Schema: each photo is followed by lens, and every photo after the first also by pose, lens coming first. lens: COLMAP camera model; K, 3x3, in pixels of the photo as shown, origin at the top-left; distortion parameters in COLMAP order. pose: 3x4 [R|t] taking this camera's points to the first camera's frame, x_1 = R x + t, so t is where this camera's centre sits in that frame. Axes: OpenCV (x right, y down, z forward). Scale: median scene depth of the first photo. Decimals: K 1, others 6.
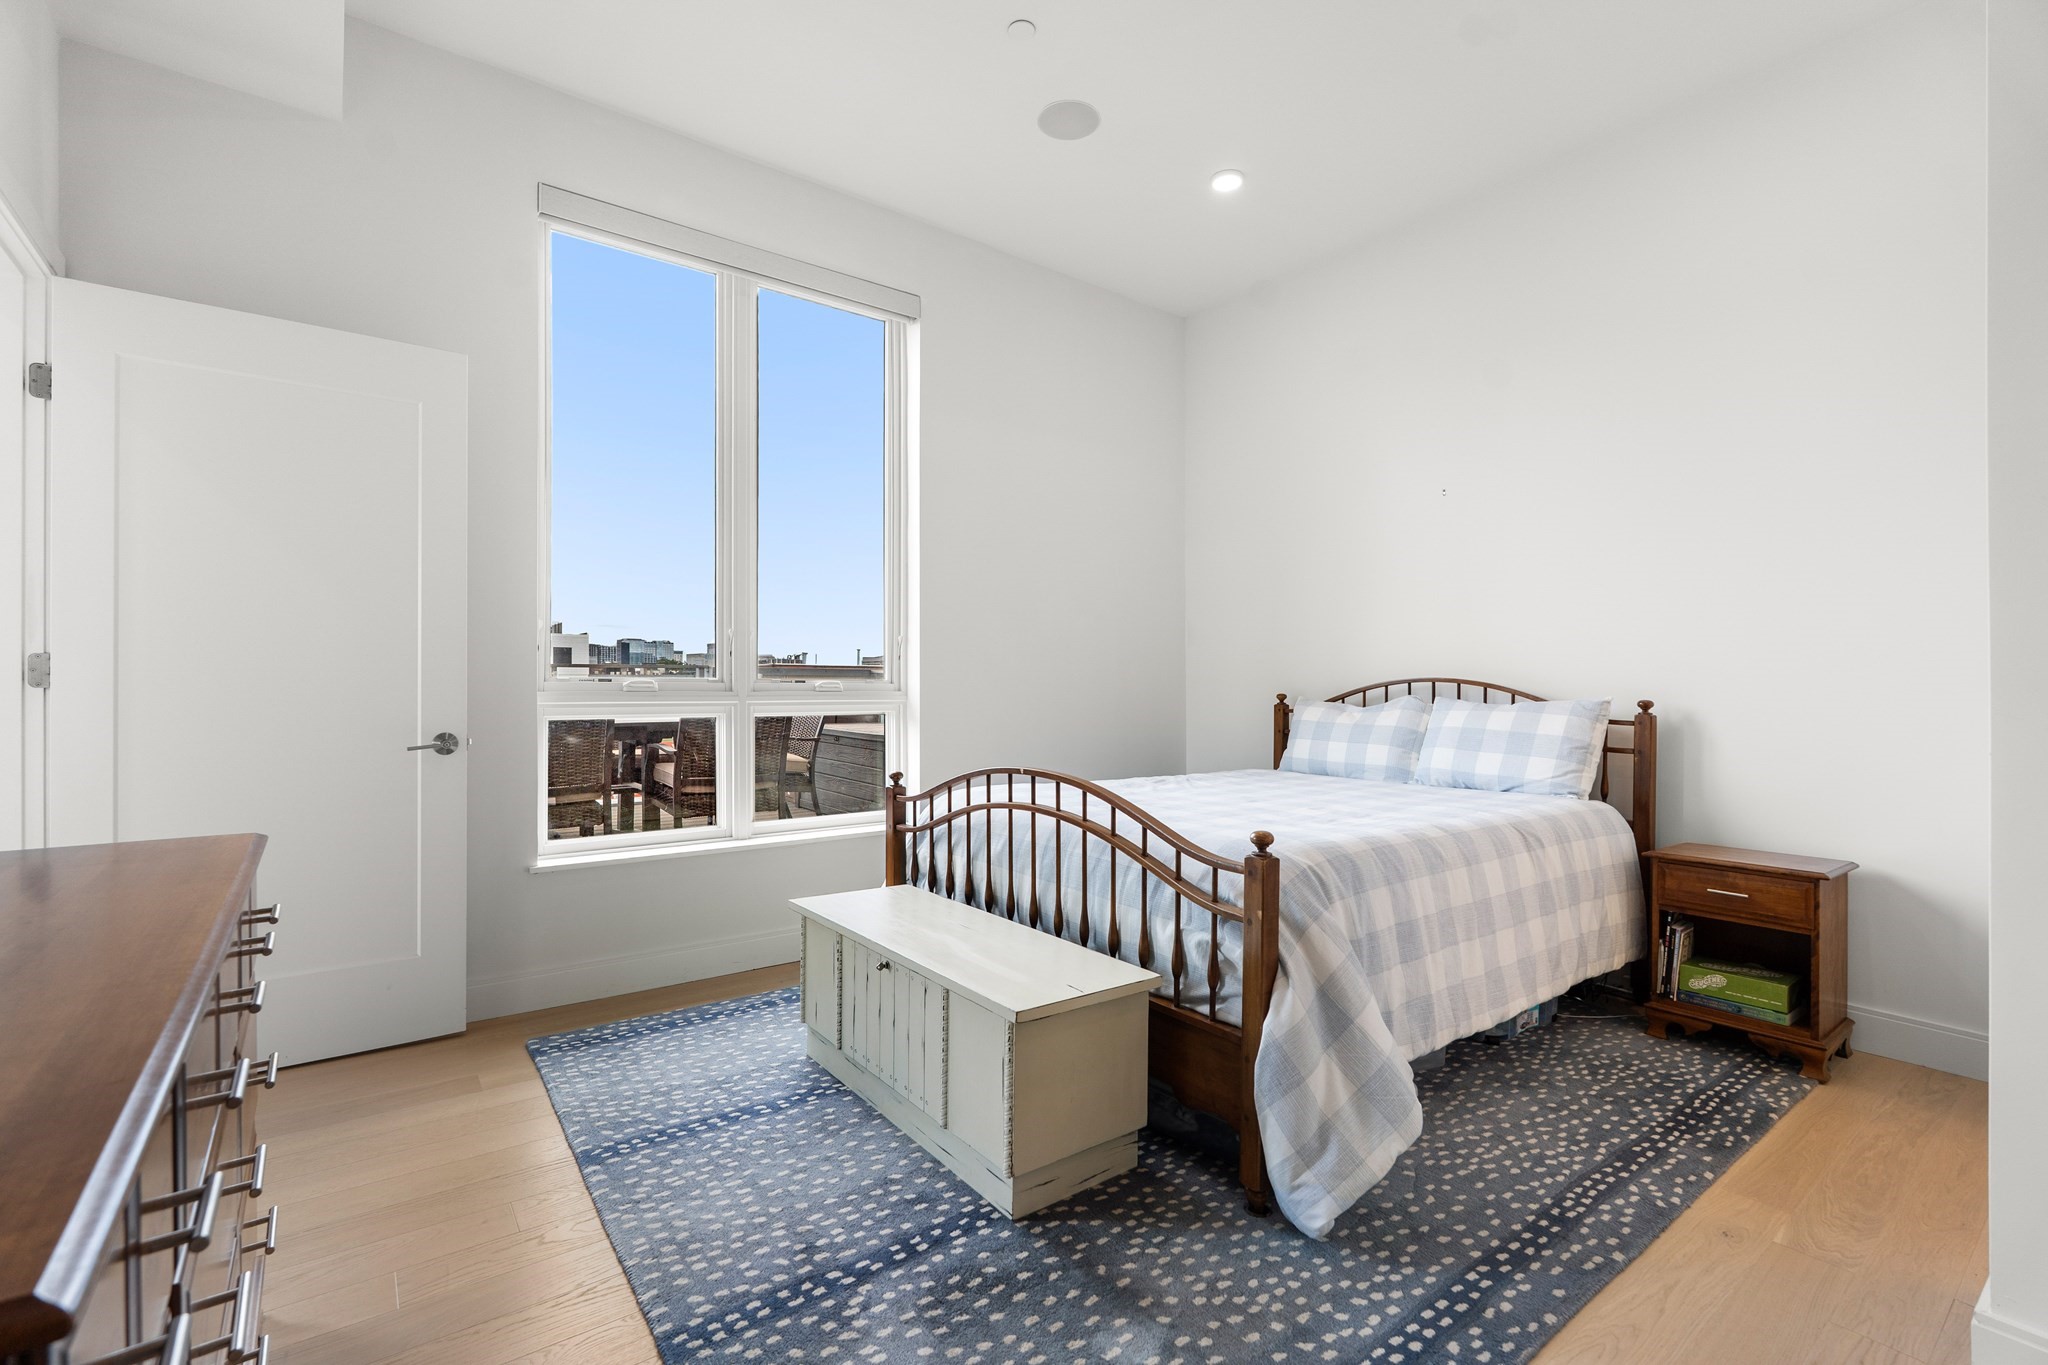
lens RADIAL K [[917.3, 0, 1036.5], [0, 917.3, 680.0], [0, 0, 1]] dist [-0.008251, 0.001405]
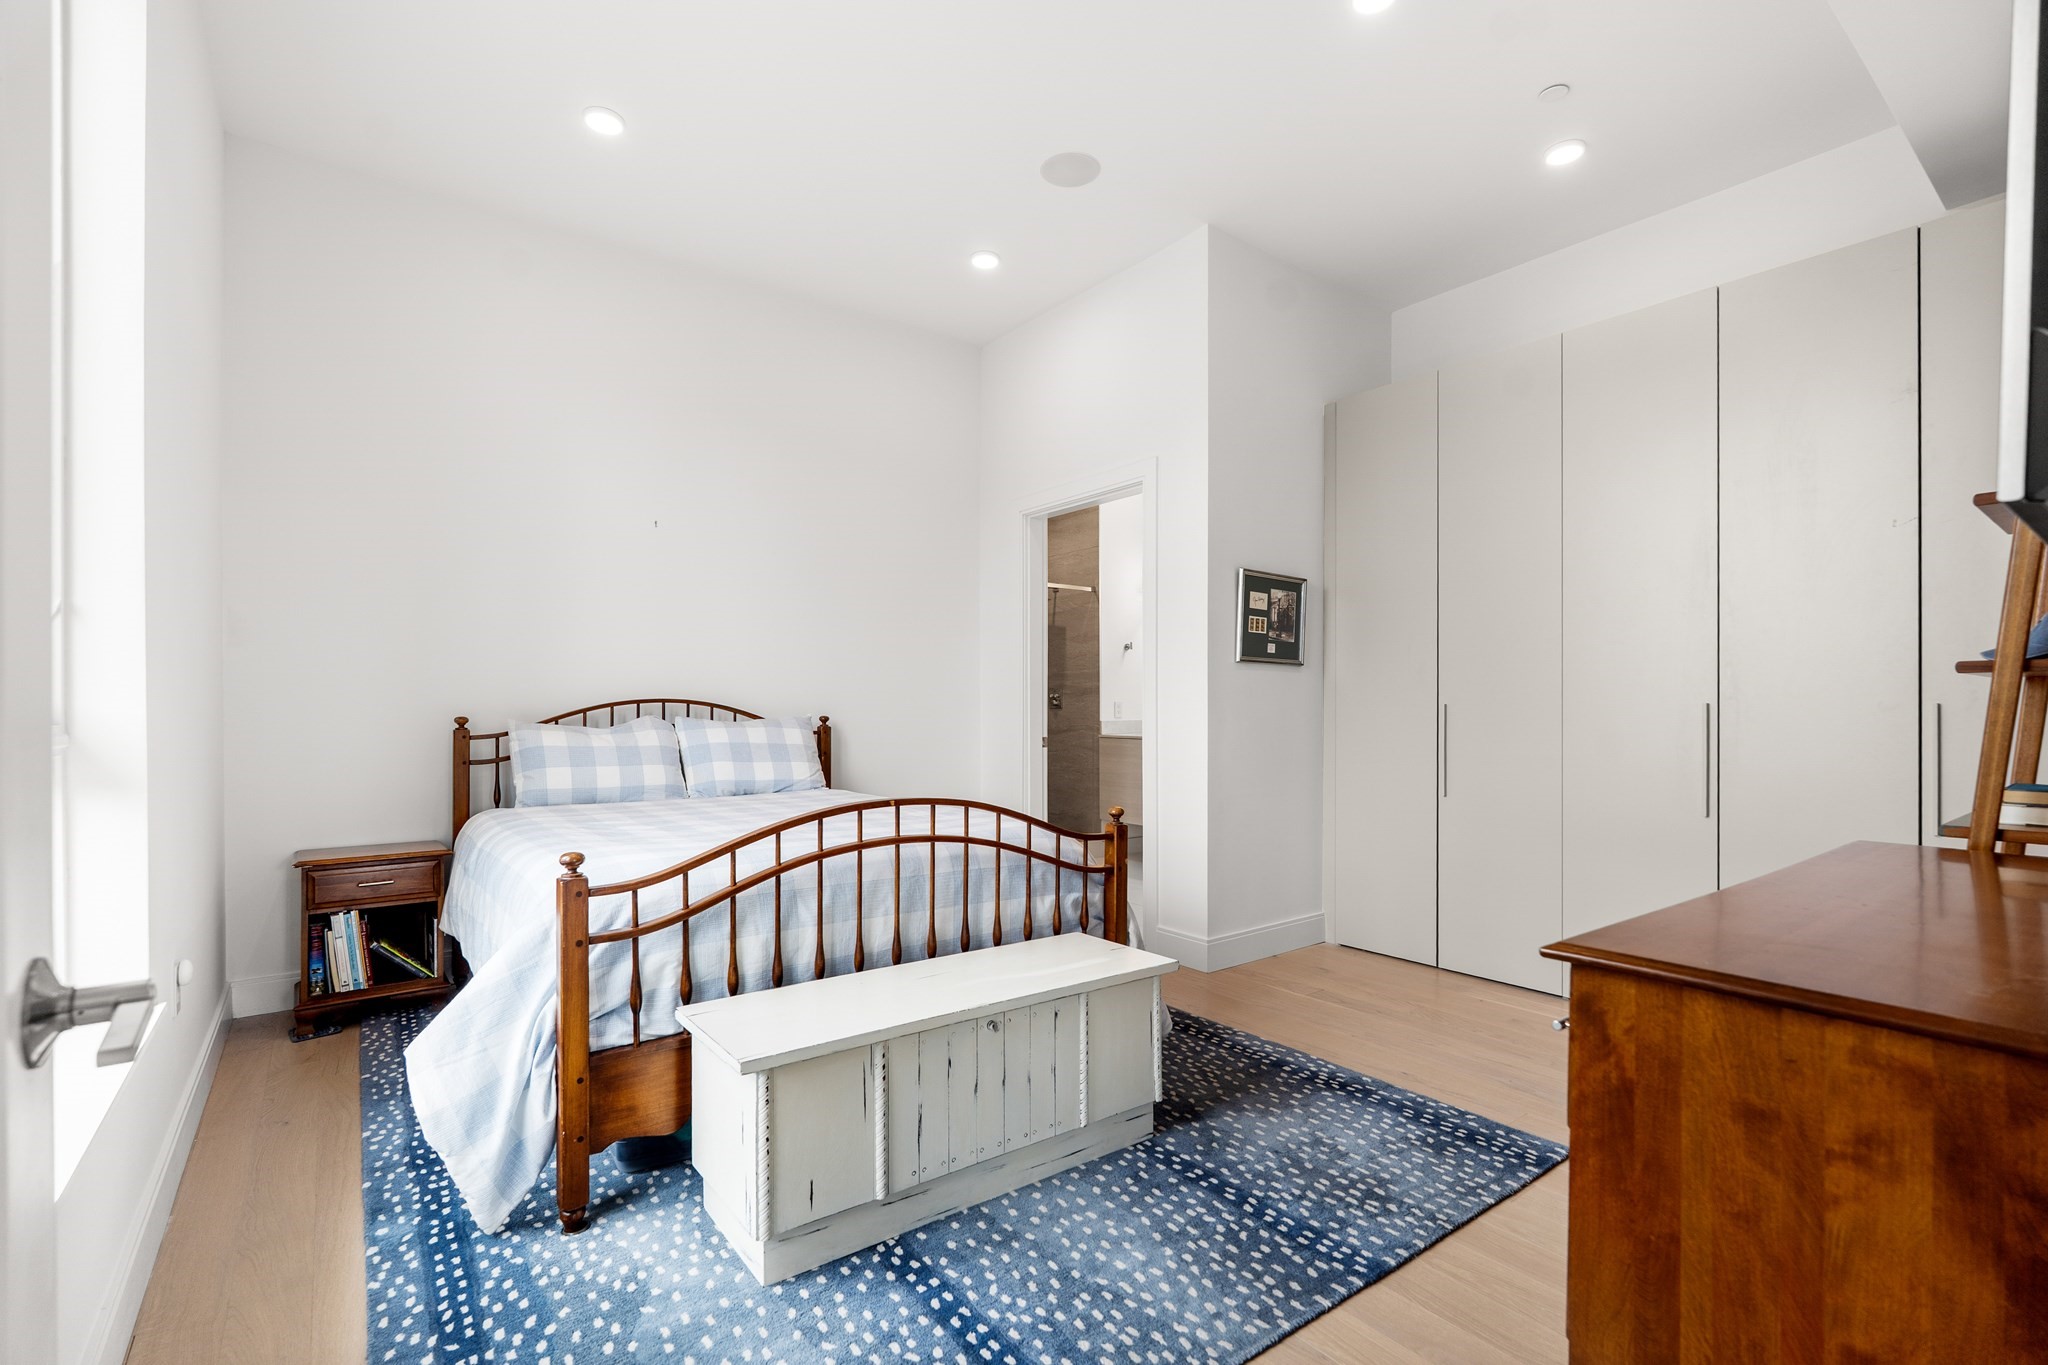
lens RADIAL K [[917.3, 0, 1036.9], [0, 917.3, 696.9], [0, 0, 1]] dist [-0.008251, 0.001405]
pose [[-0.002431, 0.002702, 0.999993, -0.933783], [-0.005265, 0.999982, -0.002714, -0.005464], [-0.999983, -0.005271, -0.002417, 0.848338]]
